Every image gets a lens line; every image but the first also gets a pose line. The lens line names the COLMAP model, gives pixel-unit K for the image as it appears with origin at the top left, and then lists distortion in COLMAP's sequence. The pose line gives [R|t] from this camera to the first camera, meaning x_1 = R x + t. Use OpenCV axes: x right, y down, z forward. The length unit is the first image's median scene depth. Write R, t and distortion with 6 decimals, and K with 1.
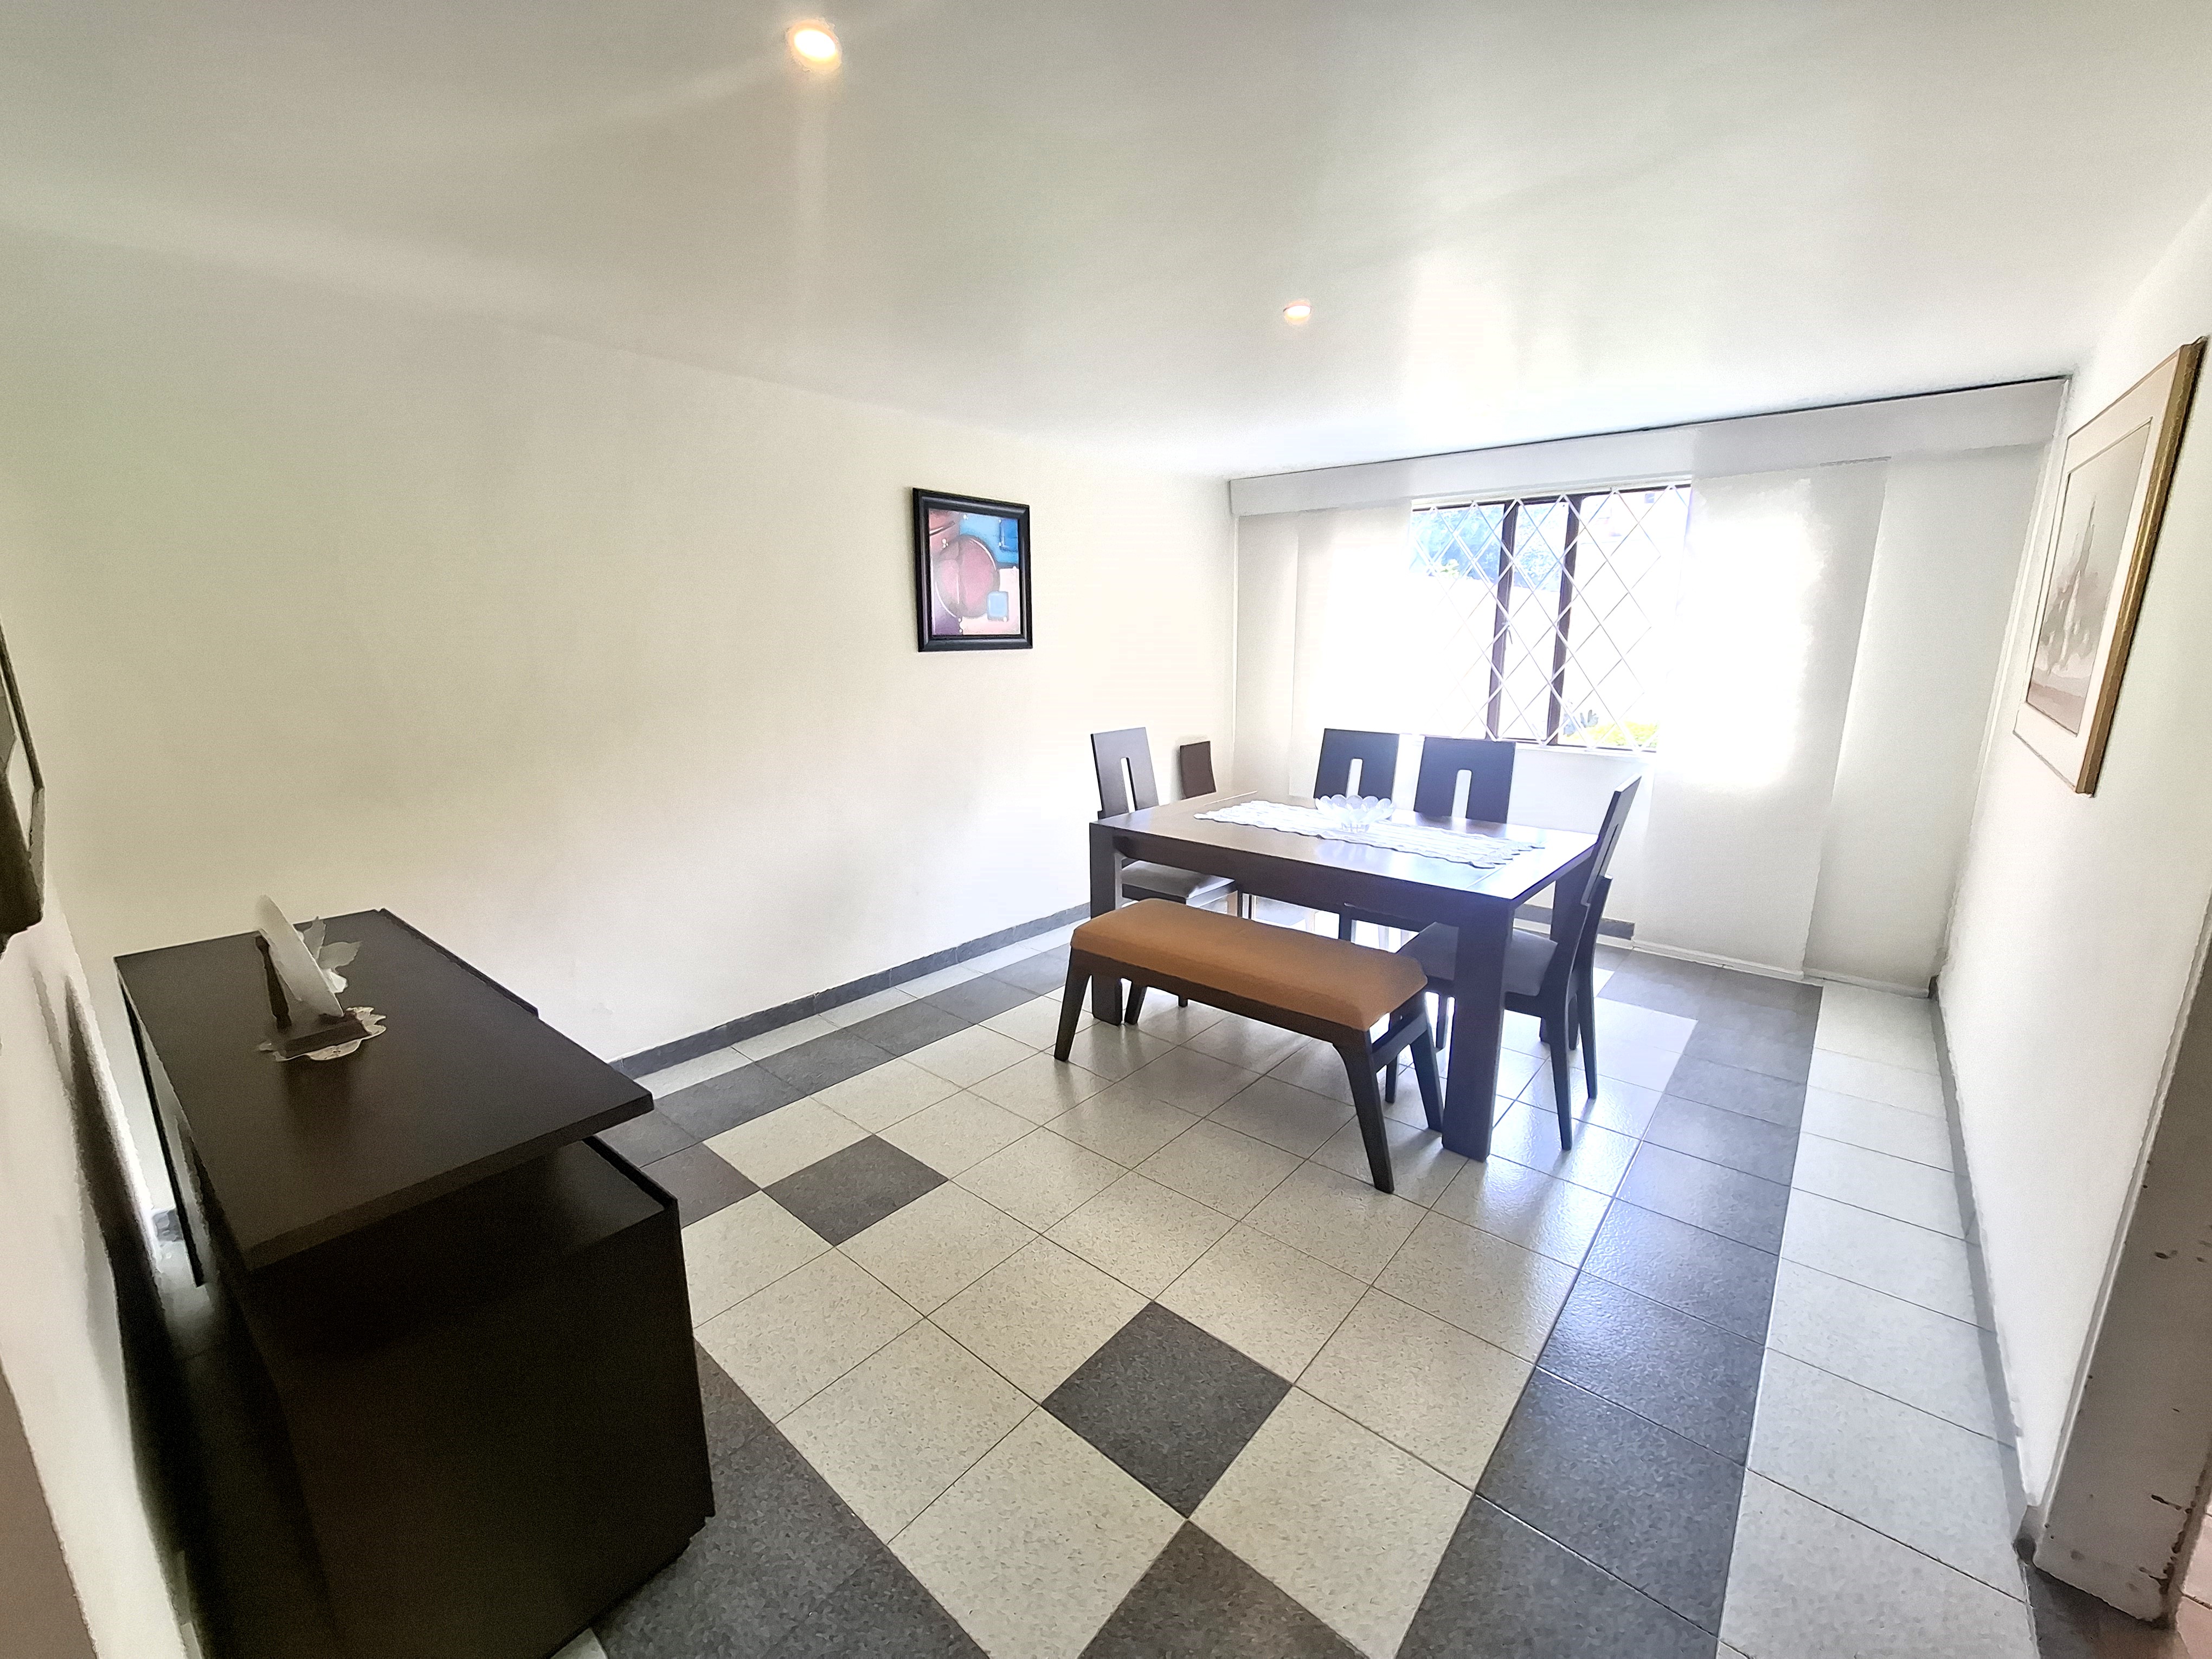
lens RADIAL K [[875.6, 0, 1115.4], [0, 875.6, 831.9], [0, 0, 1]] dist [-0.002342, 0.000825]
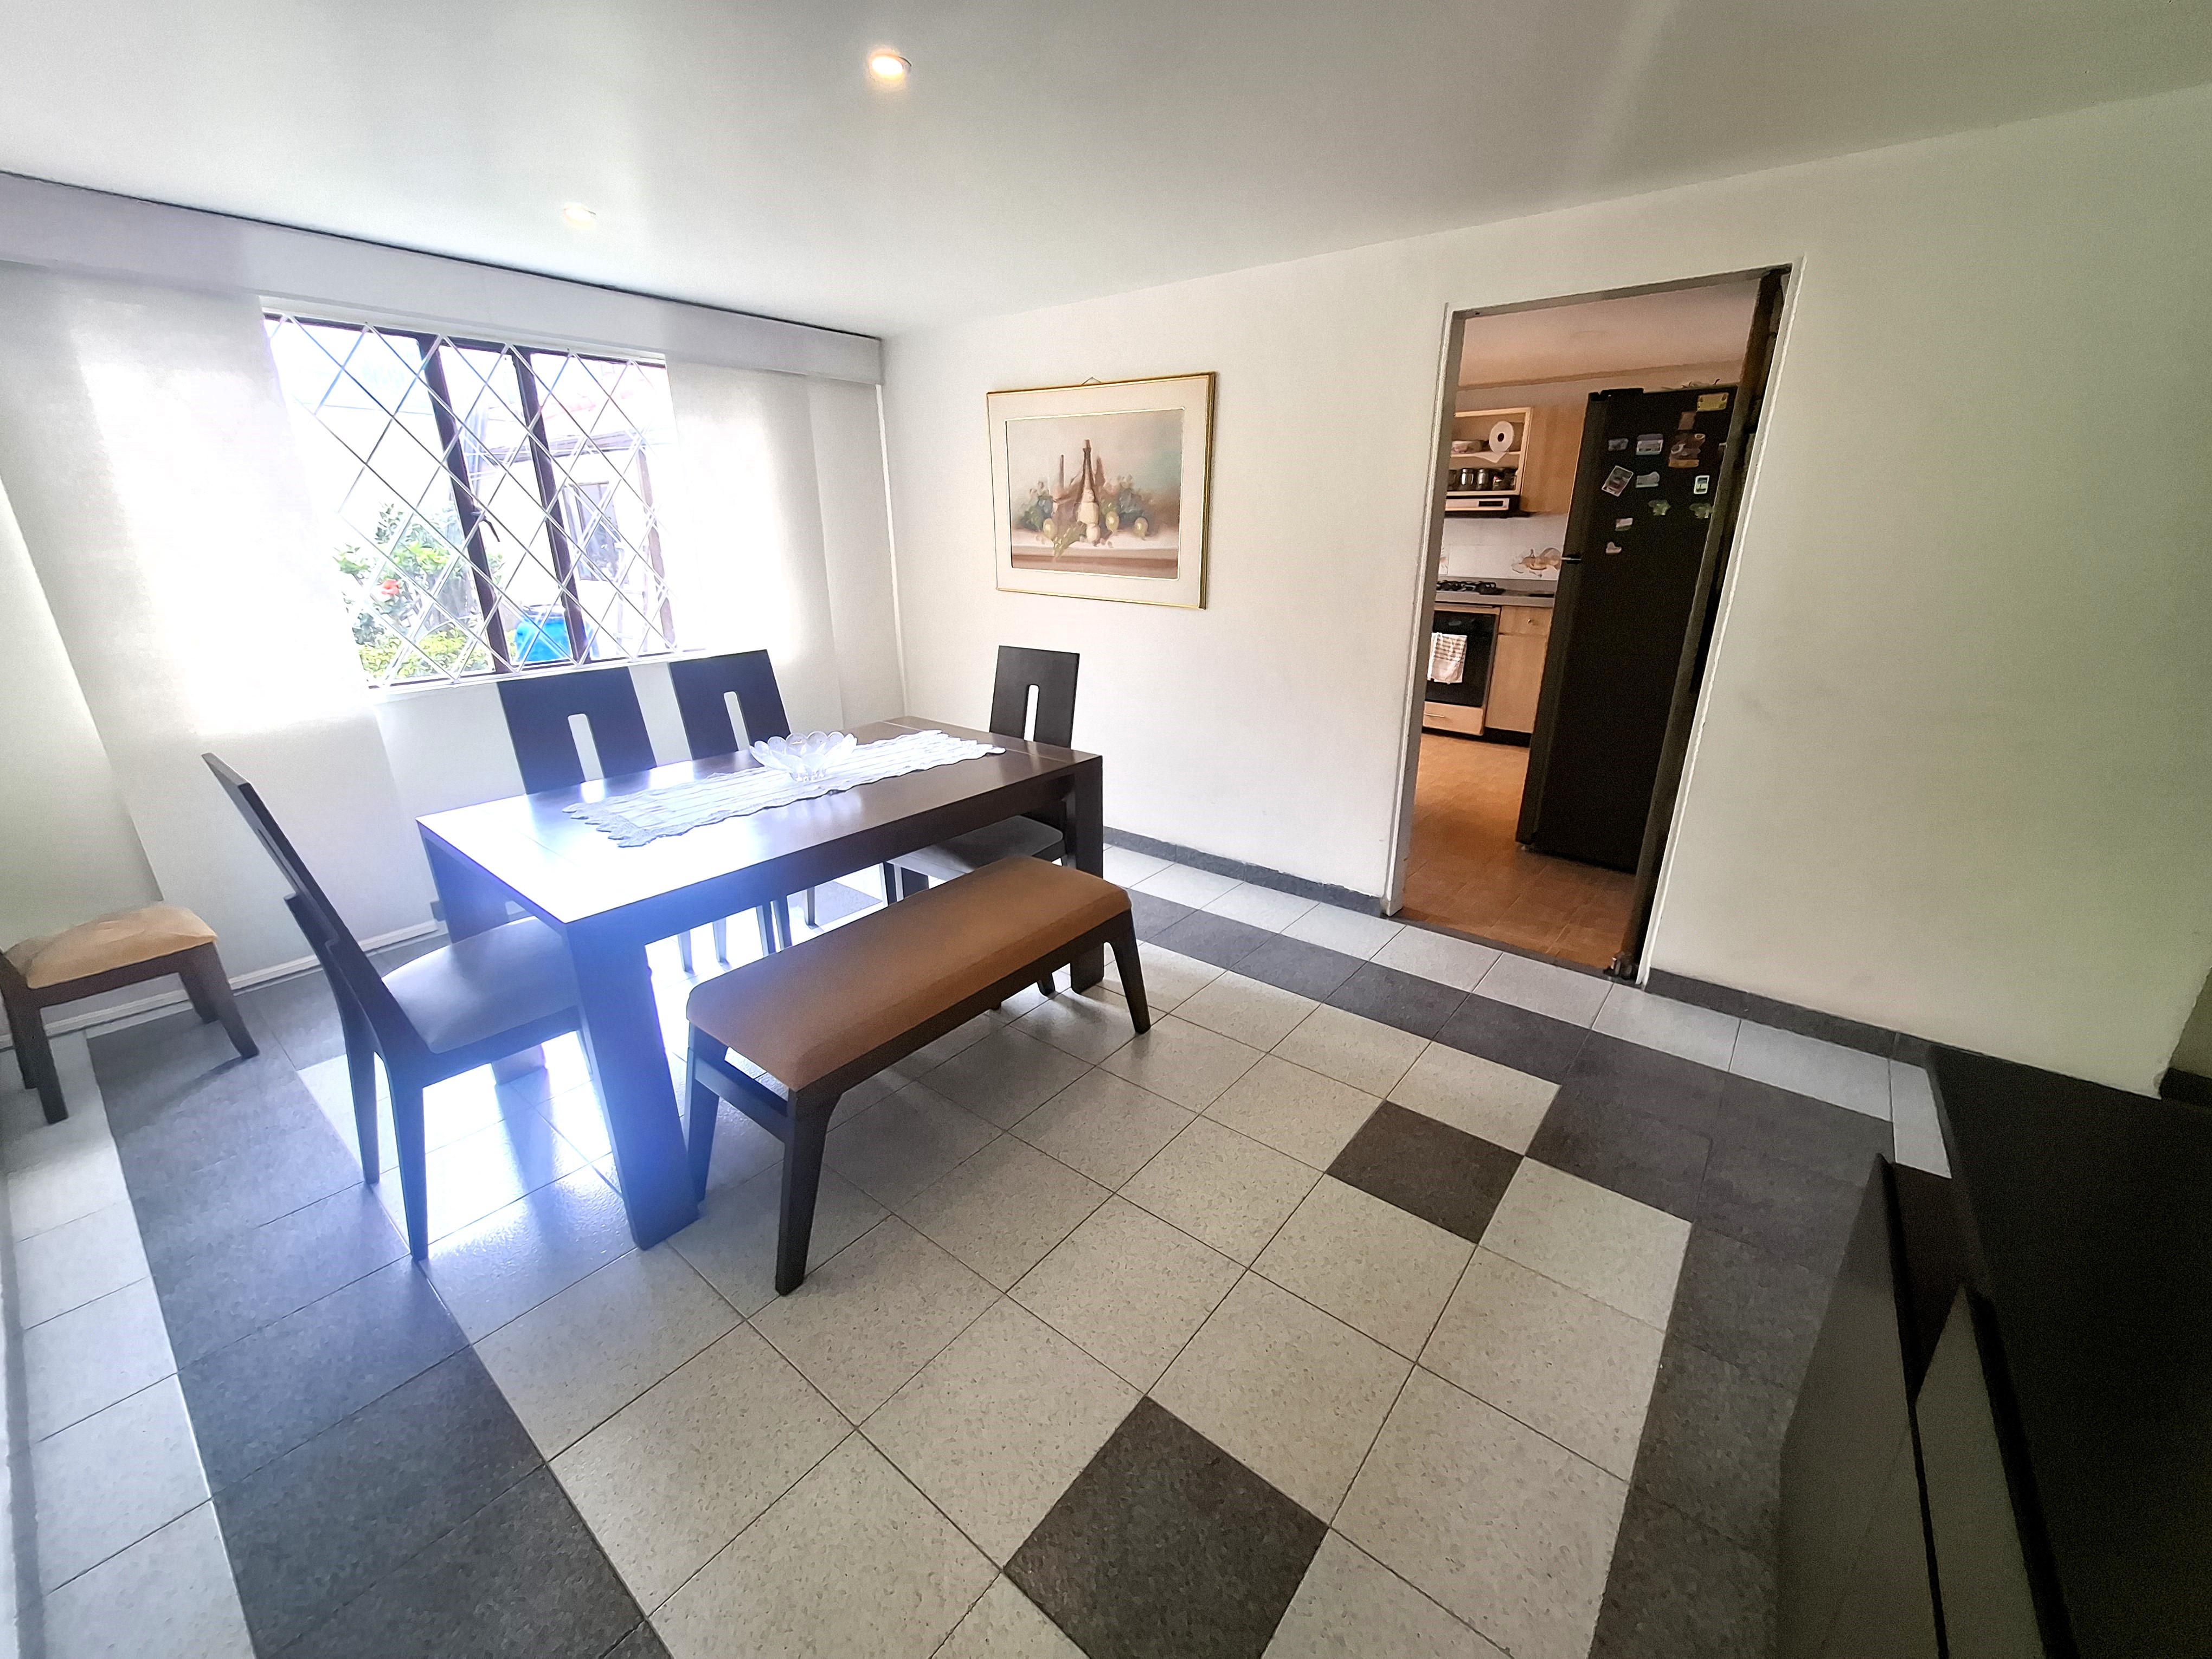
lens RADIAL K [[875.6, 0, 1118.5], [0, 875.6, 828.2], [0, 0, 1]] dist [-0.002342, 0.000825]
pose [[-0.025167, -0.331836, 0.943001, -0.814729], [0.221663, 0.917966, 0.328943, -0.256888], [-0.974799, 0.217307, 0.050454, 1.093486]]
